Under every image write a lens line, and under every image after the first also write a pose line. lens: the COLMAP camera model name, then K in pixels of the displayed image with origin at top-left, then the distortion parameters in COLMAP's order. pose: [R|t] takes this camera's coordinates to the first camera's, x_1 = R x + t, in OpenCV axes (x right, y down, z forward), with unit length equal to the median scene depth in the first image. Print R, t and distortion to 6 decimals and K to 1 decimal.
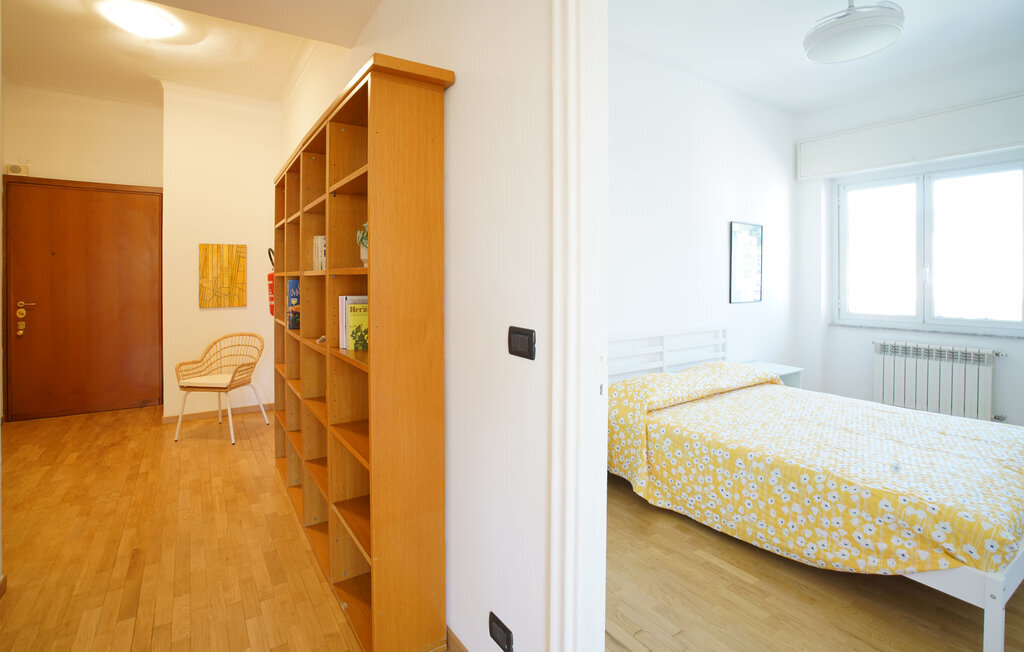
lens RADIAL K [[478.9, 0, 512.7], [0, 478.9, 278.1], [0, 0, 1]] dist [-0.047083, 0.014202]
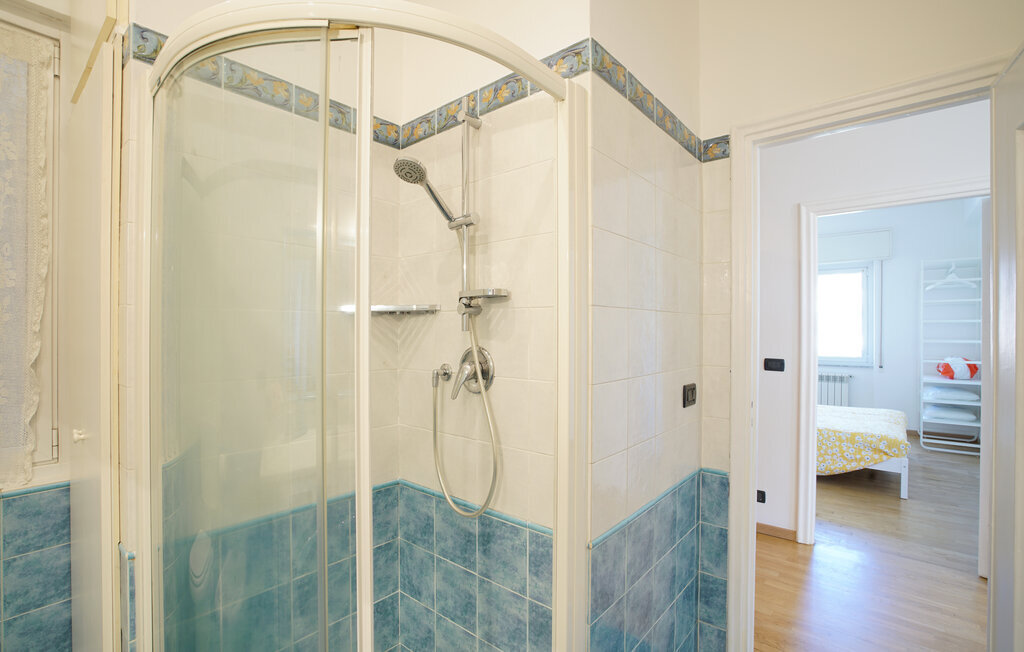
lens RADIAL K [[478.9, 0, 506.0], [0, 478.9, 323.9], [0, 0, 1]] dist [-0.047083, 0.014202]
pose [[0.959031, 0.007098, 0.283213, -0.986033], [-0.004681, 0.999947, -0.009212, -0.011433], [-0.283264, 0.007509, 0.959013, -0.445525]]
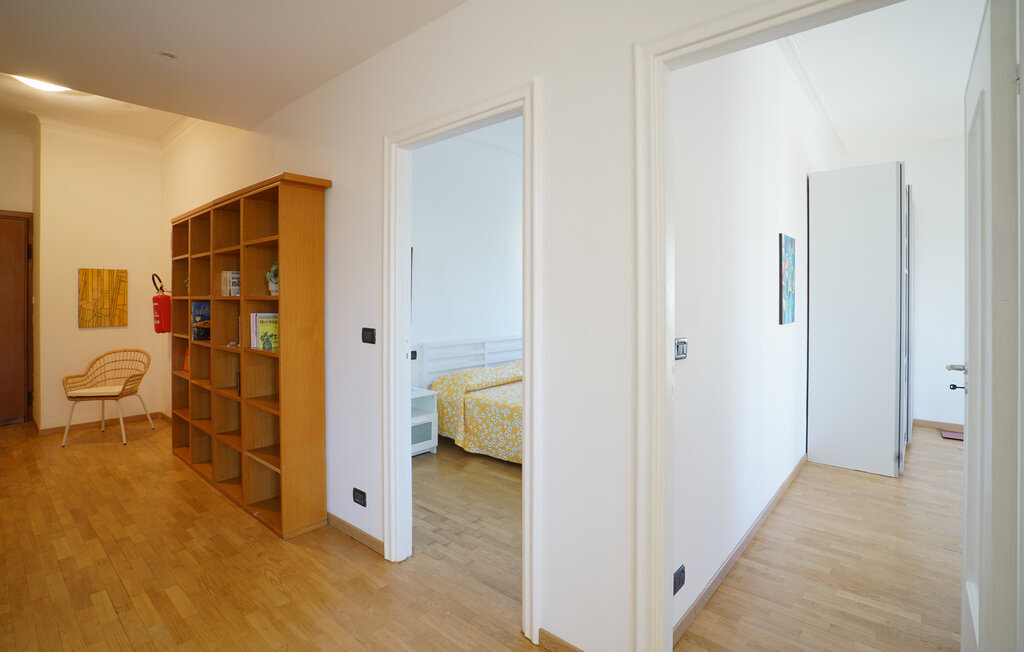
lens RADIAL K [[478.9, 0, 507.6], [0, 478.9, 298.3], [0, 0, 1]] dist [-0.047083, 0.014202]
pose [[0.966491, 0.000279, 0.256699, 0.031892], [-0.000191, 1.000000, -0.000368, -0.007355], [-0.256699, 0.000307, 0.966491, -0.514667]]
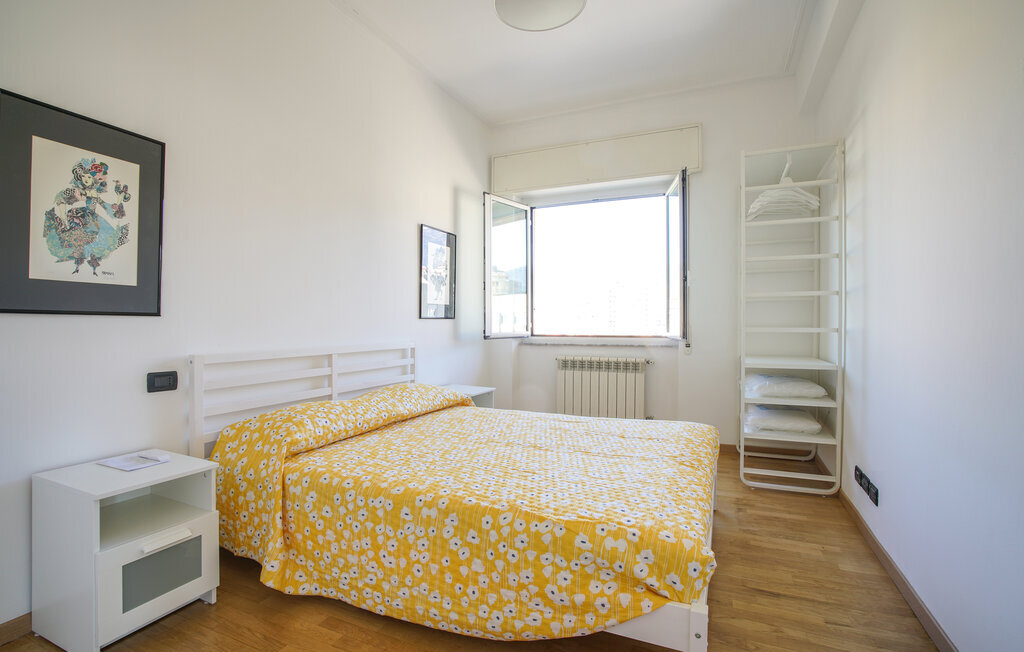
lens RADIAL K [[478.9, 0, 490.9], [0, 478.9, 326.4], [0, 0, 1]] dist [-0.047083, 0.014202]
pose [[0.862582, -0.005795, 0.505884, 0.214421], [0.001748, 0.999963, 0.008474, 0.102252], [-0.505914, -0.006425, 0.862560, 0.304844]]
